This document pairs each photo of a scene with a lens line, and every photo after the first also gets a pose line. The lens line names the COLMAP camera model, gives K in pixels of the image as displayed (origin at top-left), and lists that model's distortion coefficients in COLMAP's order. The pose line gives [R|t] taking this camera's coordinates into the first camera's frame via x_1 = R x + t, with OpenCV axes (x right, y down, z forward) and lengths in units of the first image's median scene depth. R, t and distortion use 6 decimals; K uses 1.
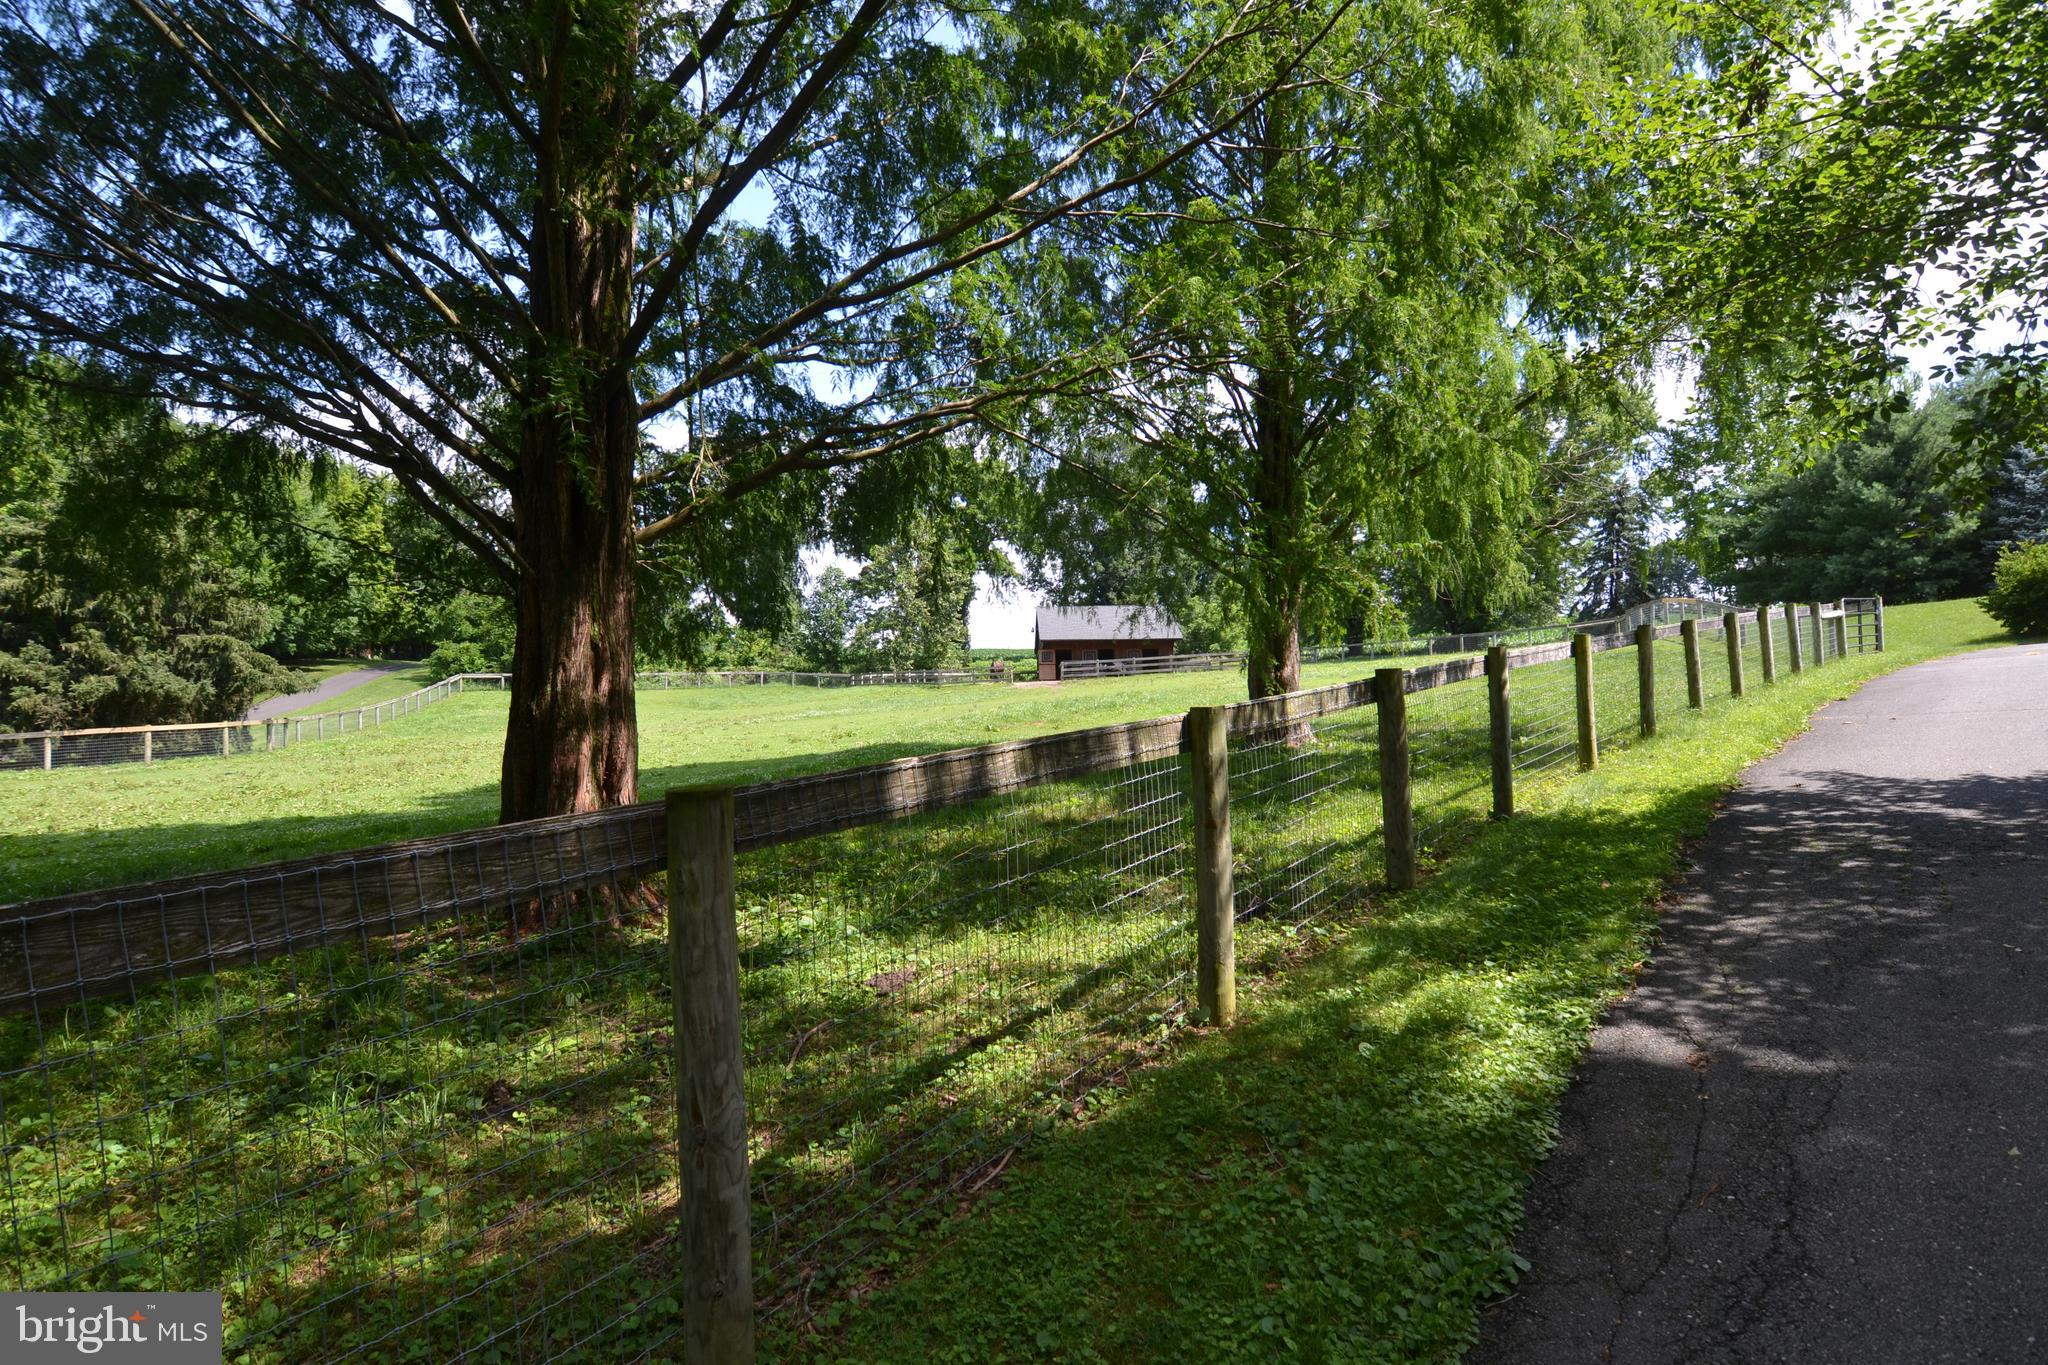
lens RADIAL K [[1003.0, 0, 1020.4], [0, 1003.0, 683.5], [0, 0, 1]] dist [-0.006808, -0.009667]
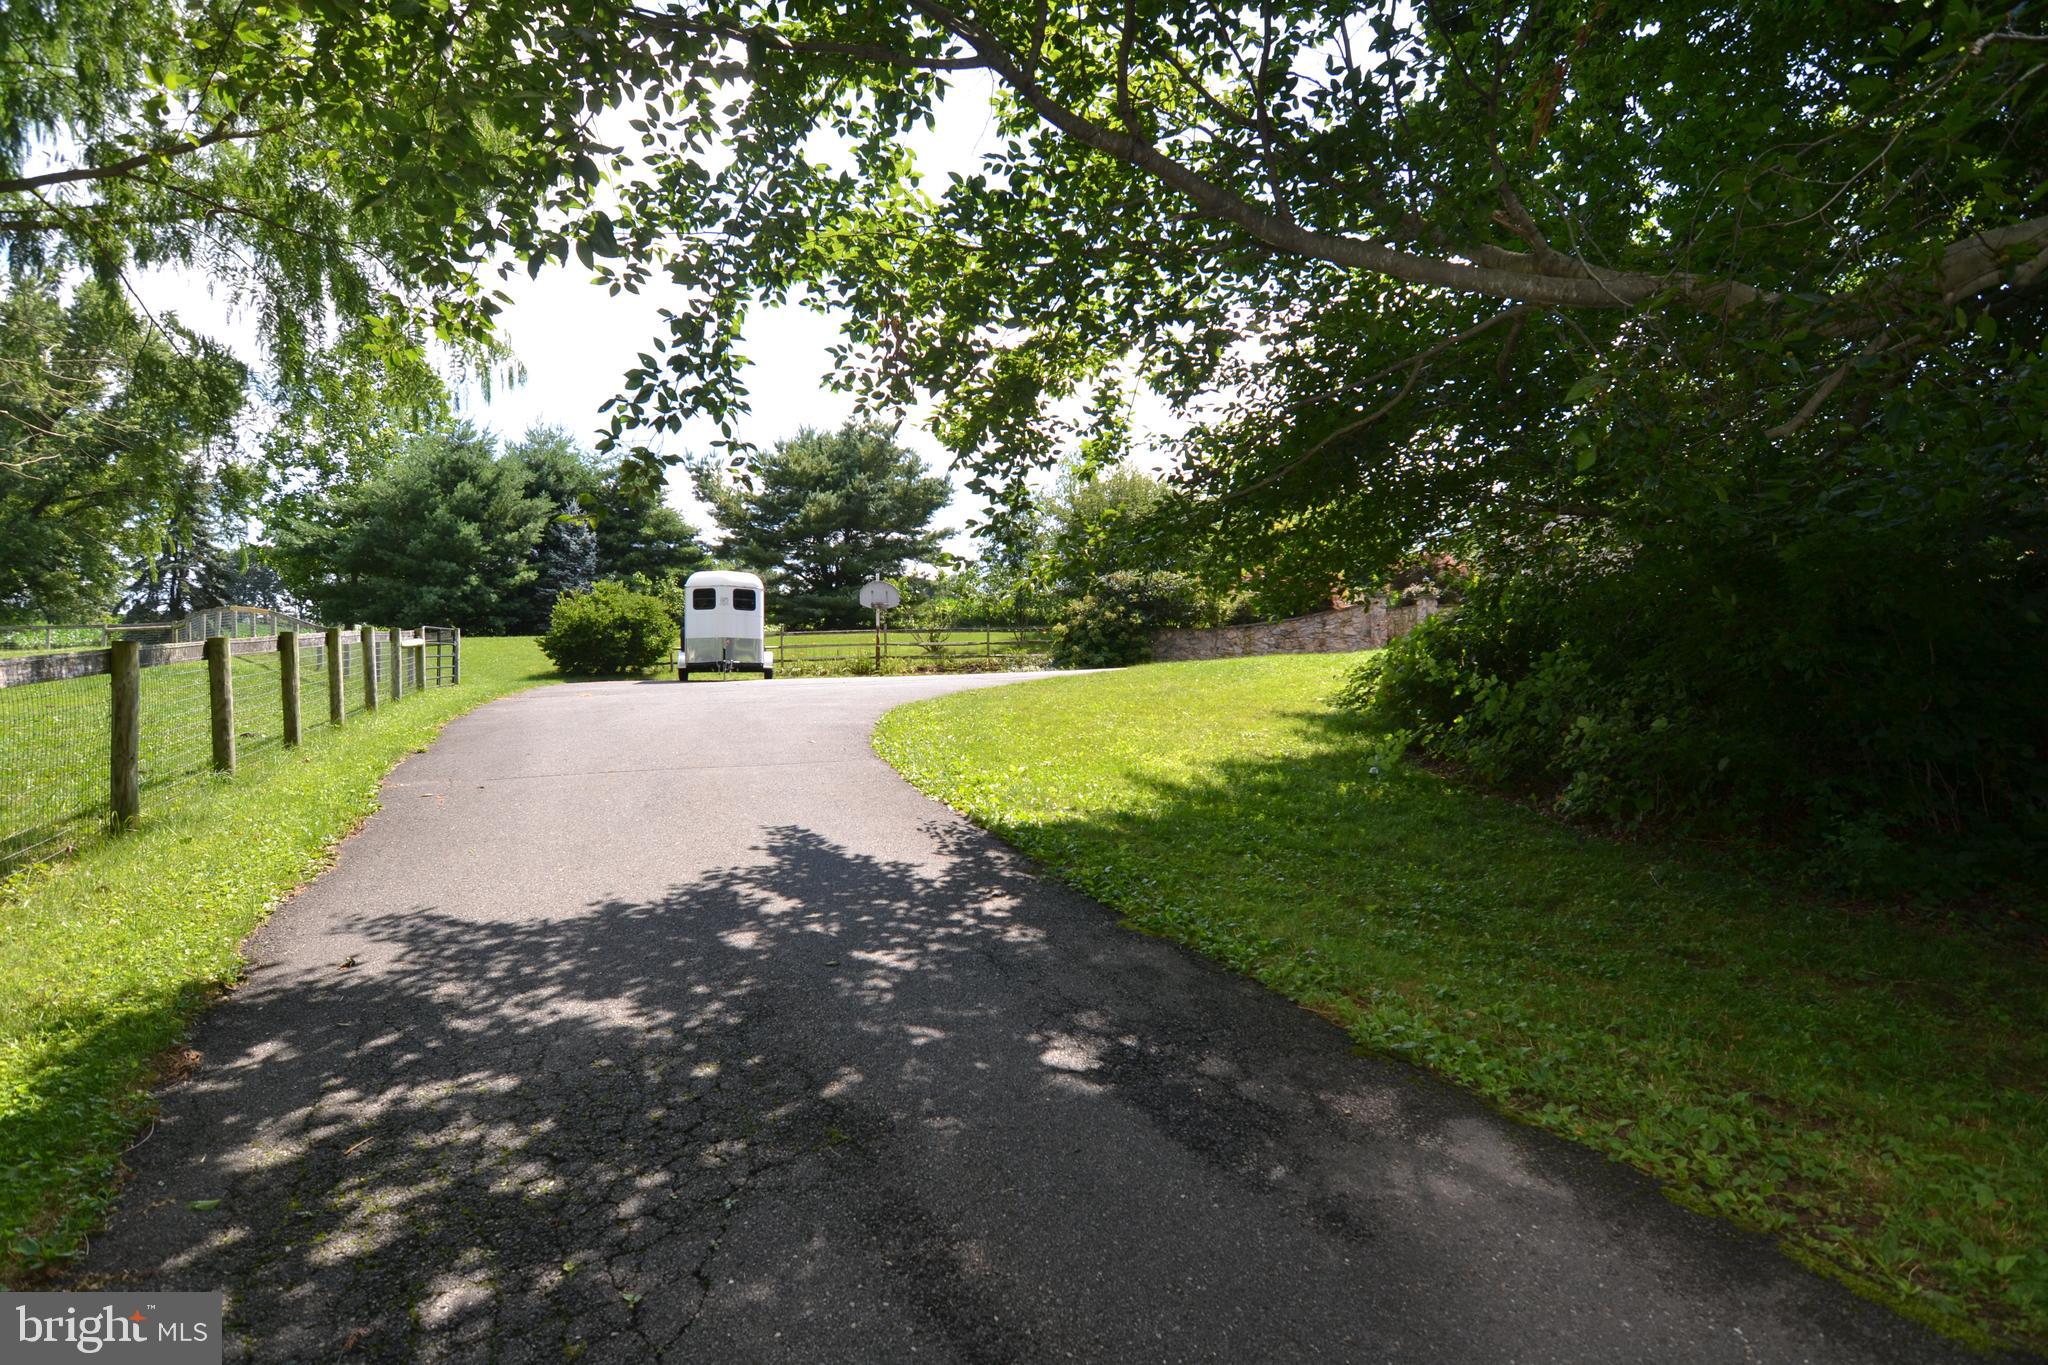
lens RADIAL K [[1003.0, 0, 1020.4], [0, 1003.0, 683.5], [0, 0, 1]] dist [-0.006808, -0.009667]
pose [[0.328211, 0.041419, 0.943696, 0.112955], [-0.026936, 0.999042, -0.034480, -0.012570], [-0.944220, -0.014103, 0.329012, 0.141817]]
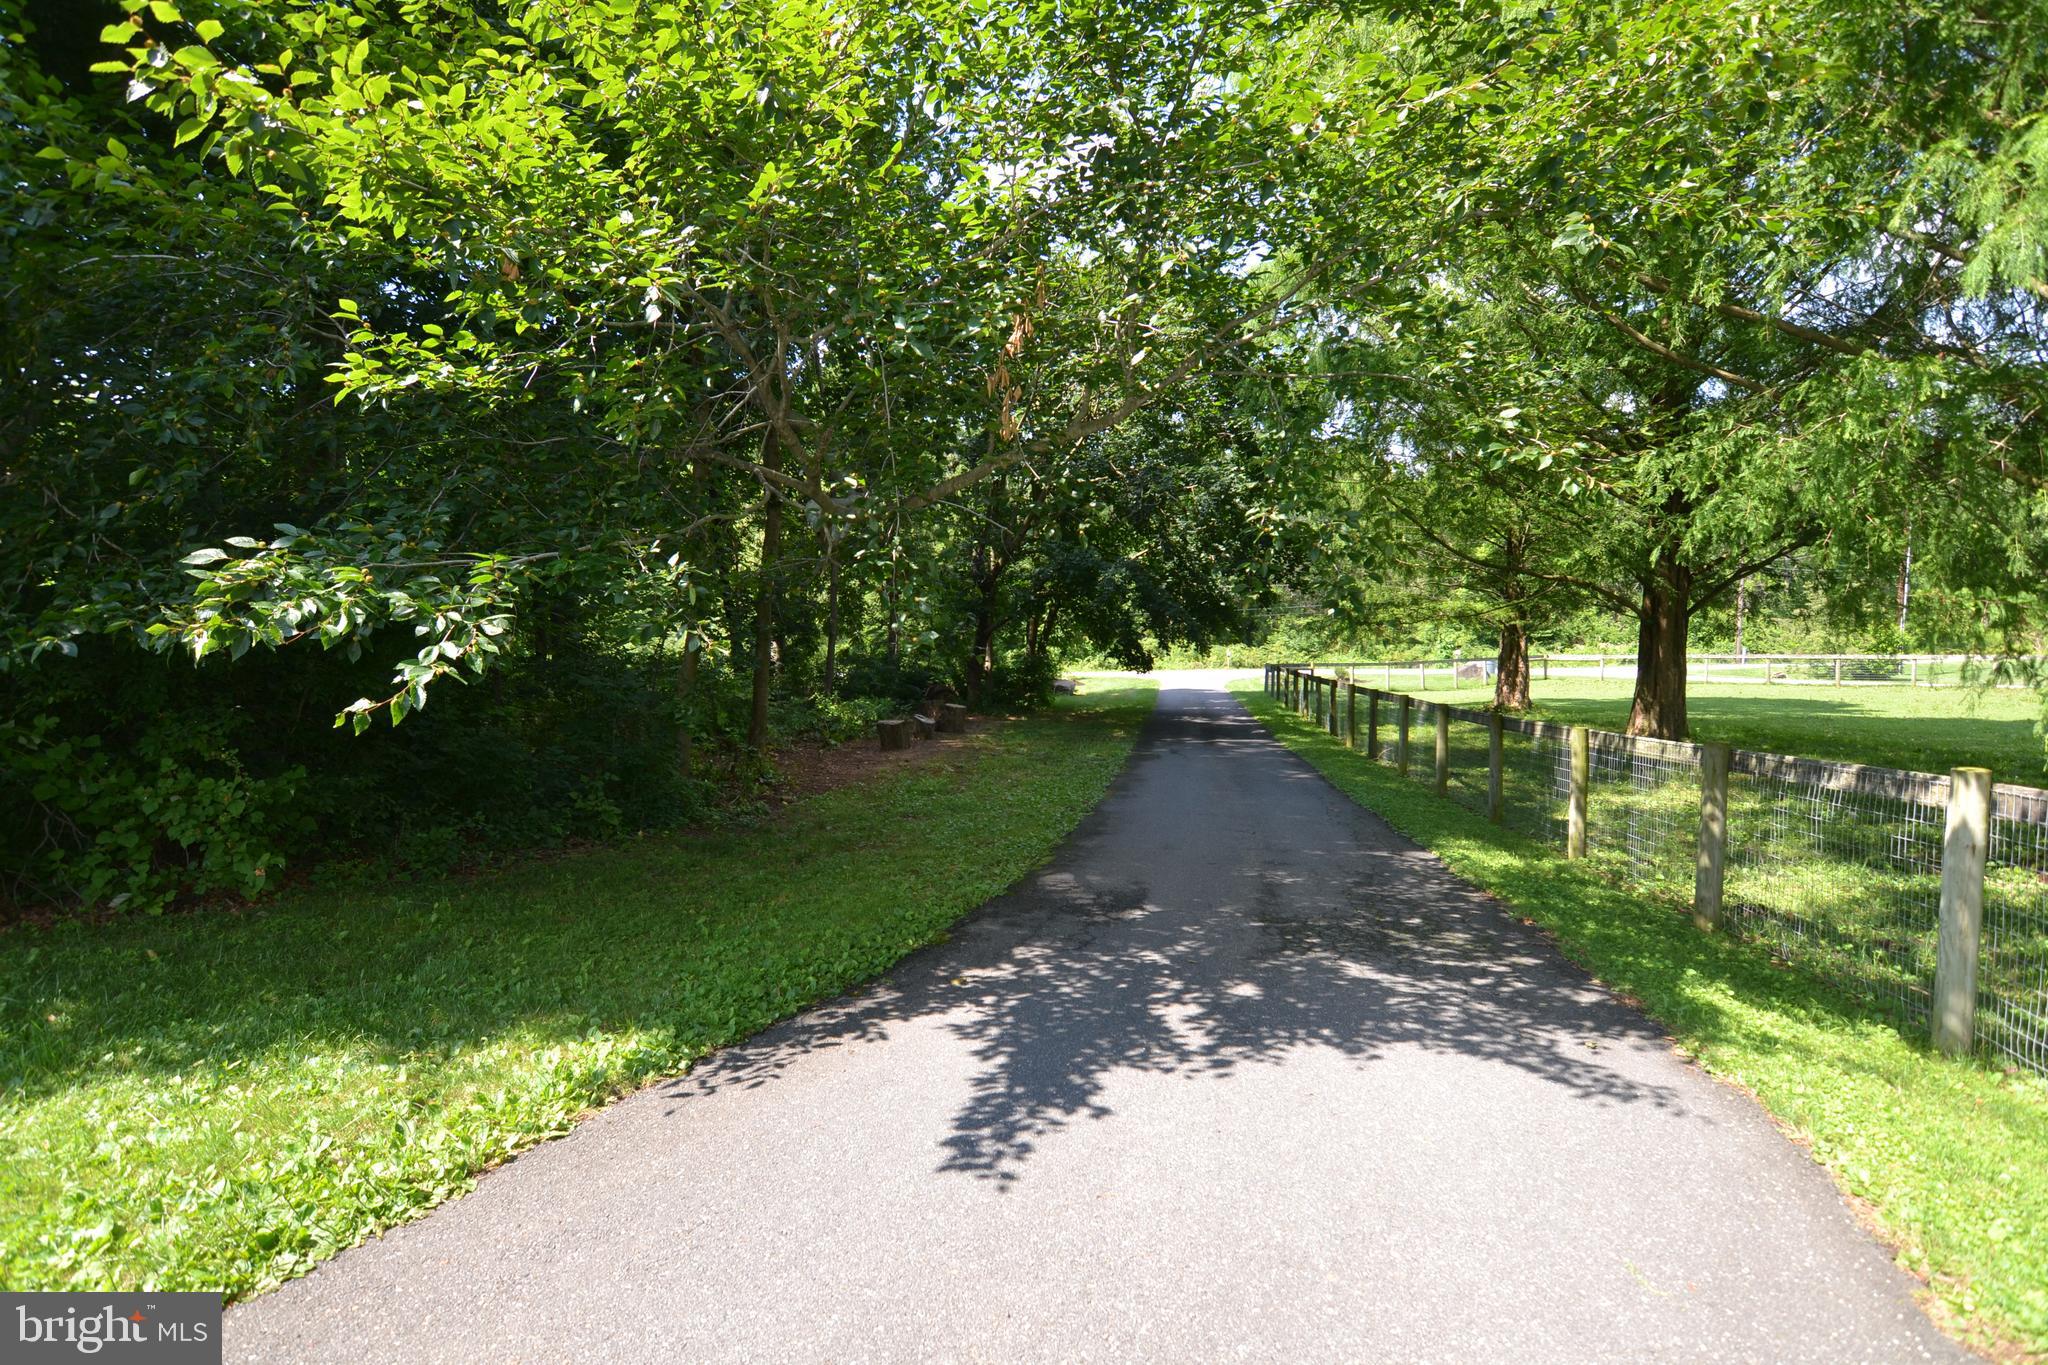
lens RADIAL K [[1003.0, 0, 1020.4], [0, 1003.0, 683.5], [0, 0, 1]] dist [-0.006808, -0.009667]
pose [[-0.873748, 0.070119, -0.481298, 0.395937], [0.043101, 0.996823, 0.066978, -0.048107], [0.484465, 0.037778, -0.873995, 0.395833]]
